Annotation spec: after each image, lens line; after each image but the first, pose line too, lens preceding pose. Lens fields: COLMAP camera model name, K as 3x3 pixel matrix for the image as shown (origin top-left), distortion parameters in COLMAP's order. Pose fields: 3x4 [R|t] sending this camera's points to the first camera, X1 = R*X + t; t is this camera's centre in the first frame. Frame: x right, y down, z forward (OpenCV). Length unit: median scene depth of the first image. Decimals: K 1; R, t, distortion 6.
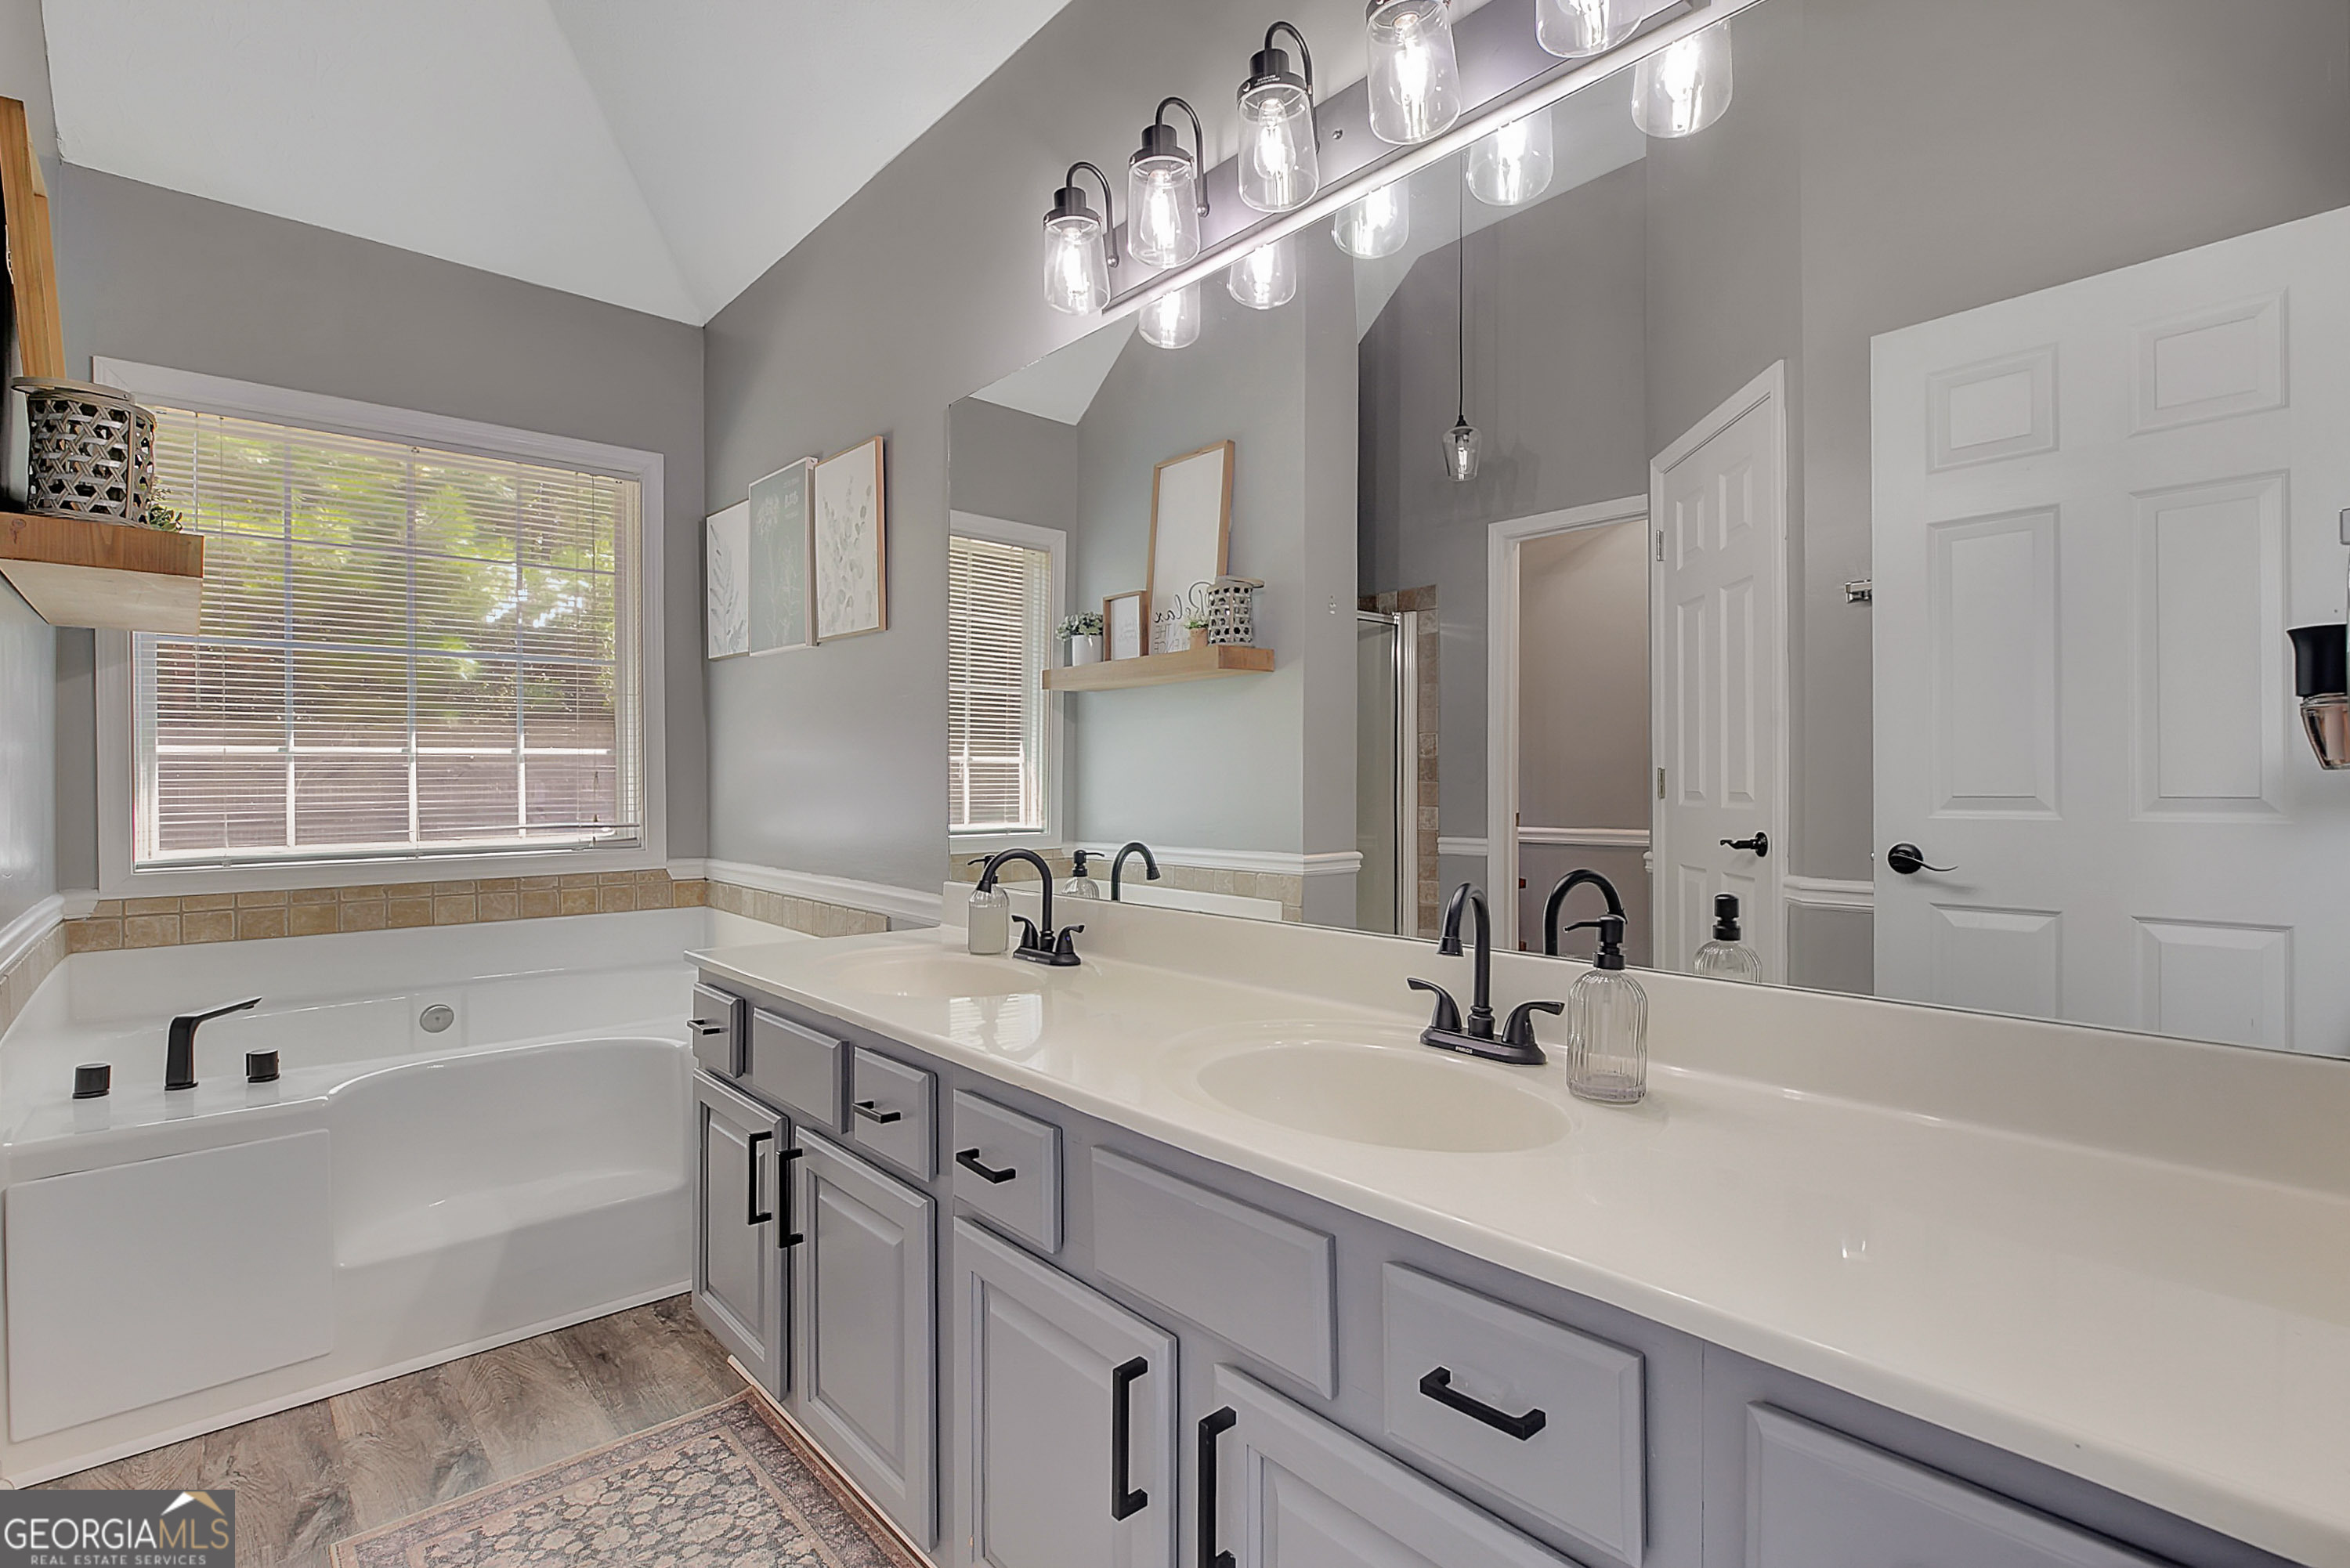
lens RADIAL K [[1095.7, 0, 1170.1], [0, 1095.7, 776.4], [0, 0, 1]] dist [-0.011952, 0.001257]
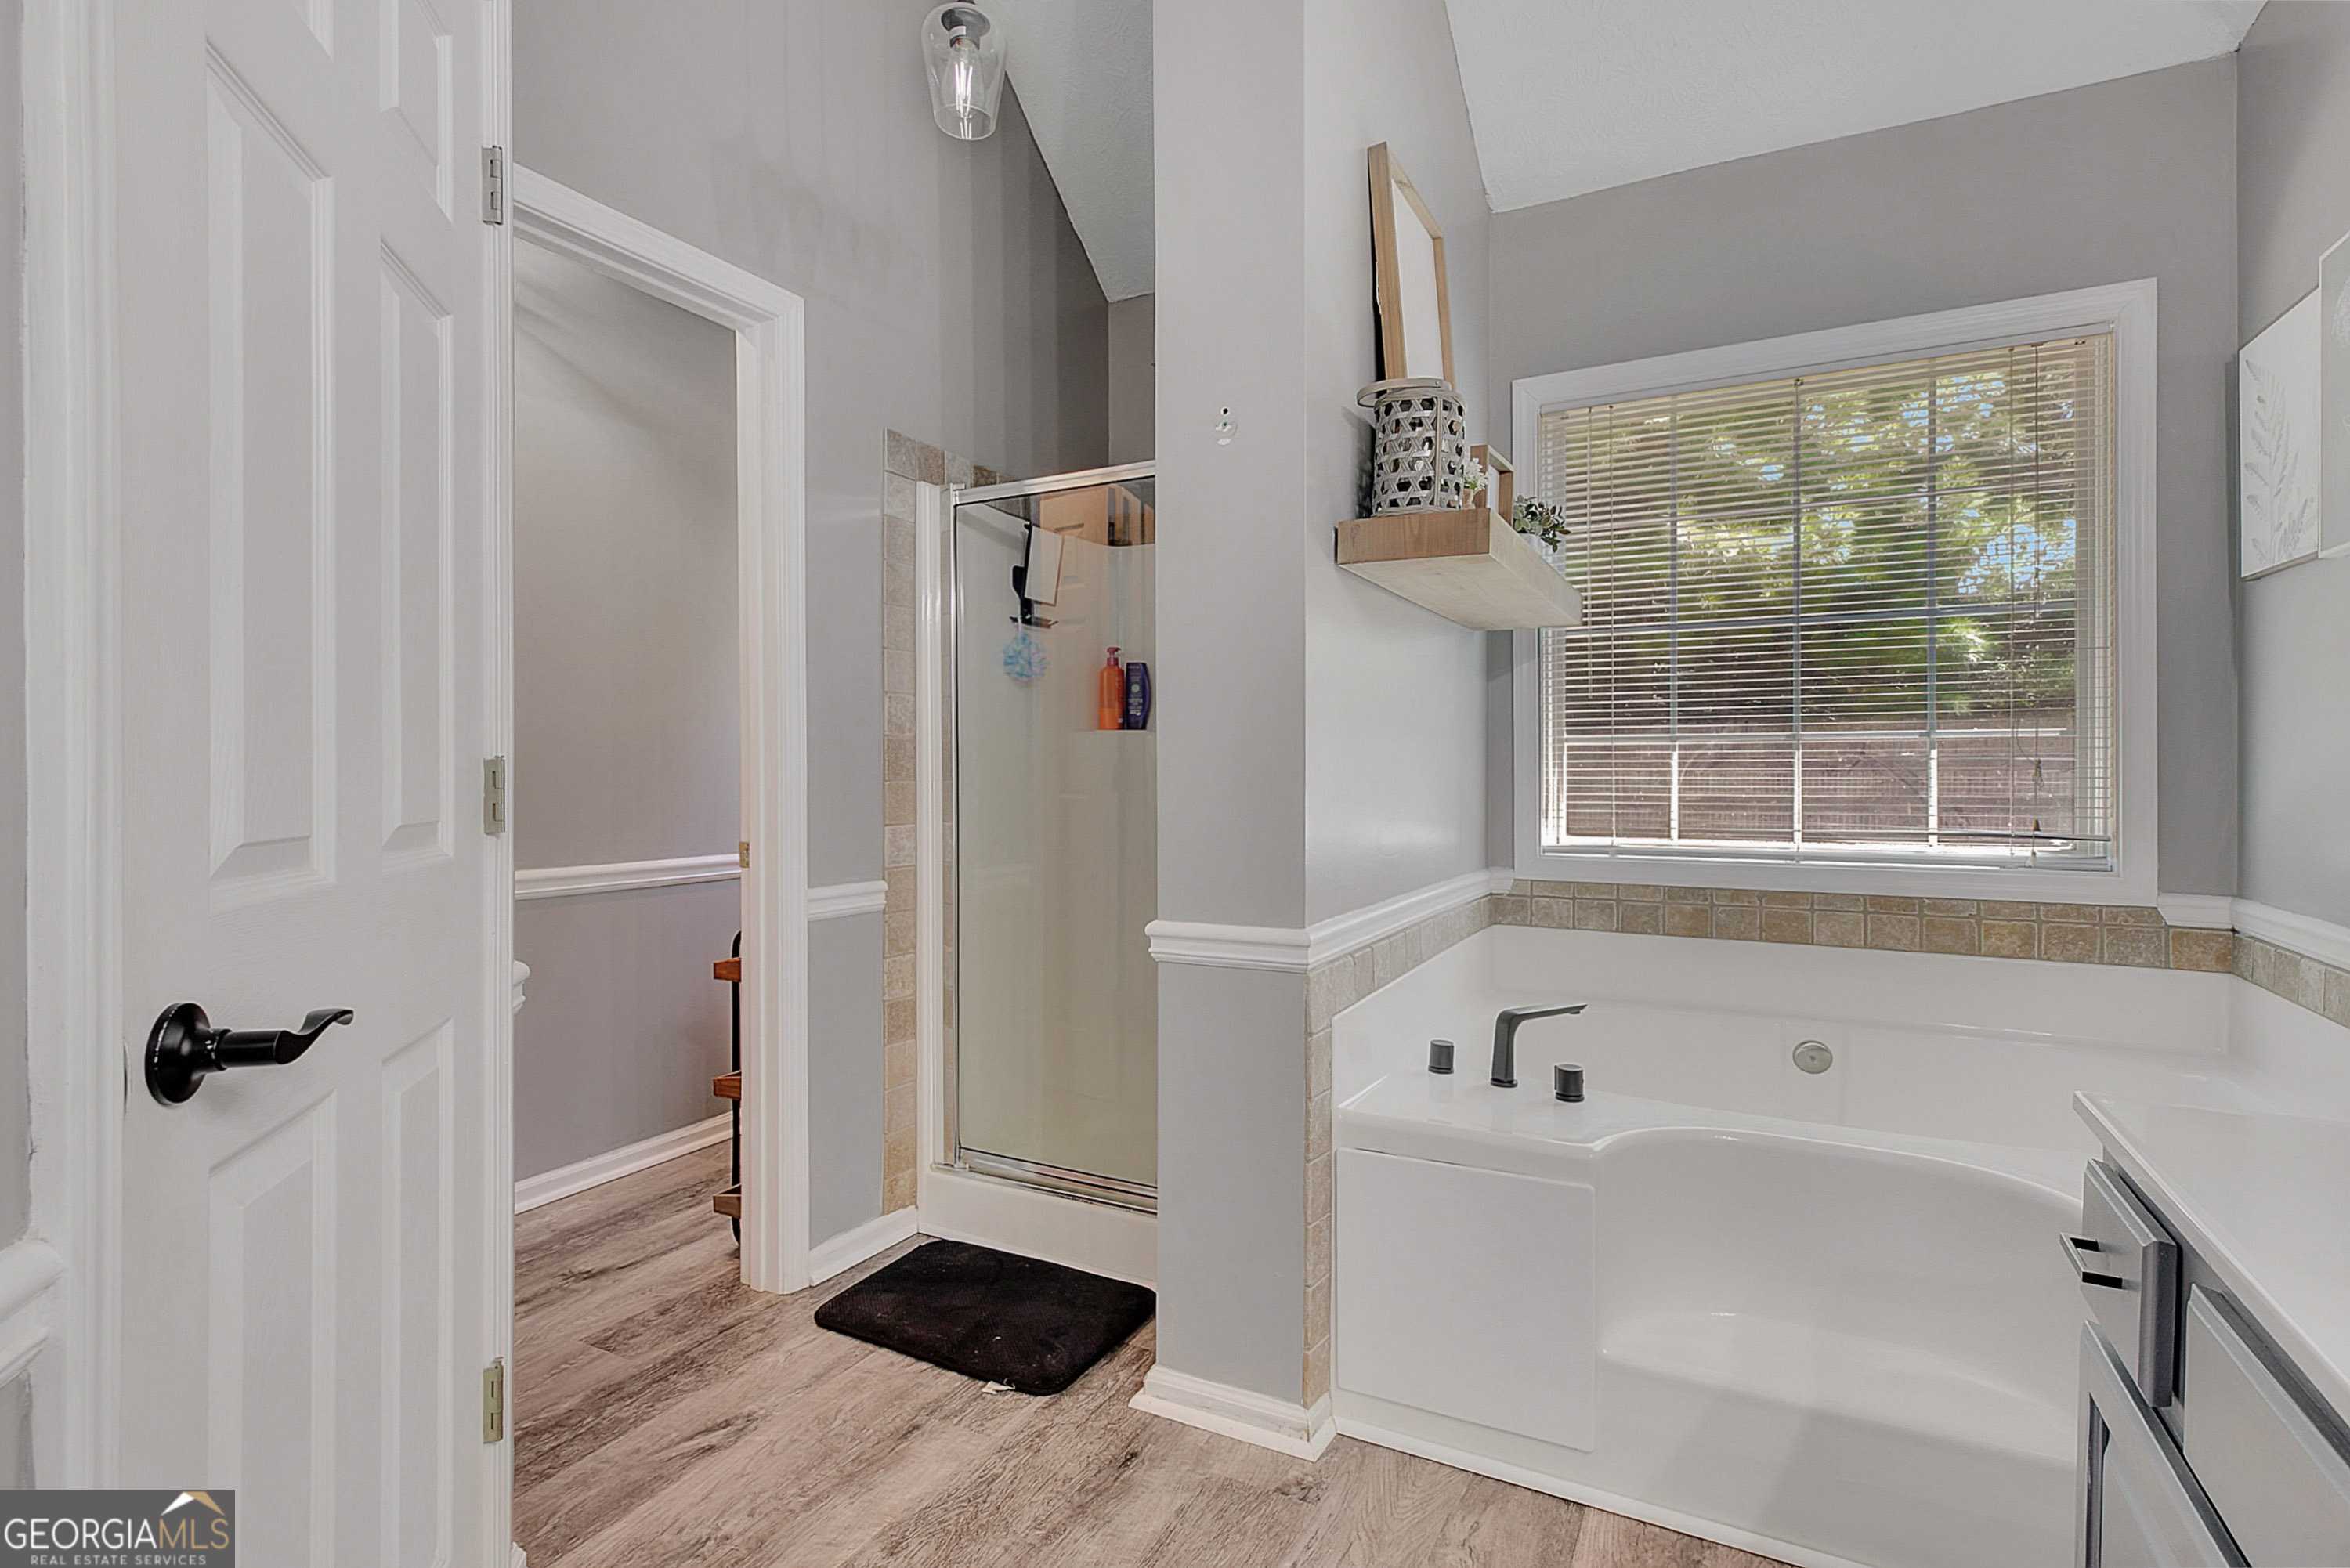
lens RADIAL K [[1095.7, 0, 1177.9], [0, 1095.7, 773.7], [0, 0, 1]] dist [-0.011952, 0.001257]
pose [[0.346918, 0.008627, -0.937856, -0.064604], [-0.001497, 0.999962, 0.008645, -0.000809], [0.937894, -0.001595, 0.346918, 0.268371]]
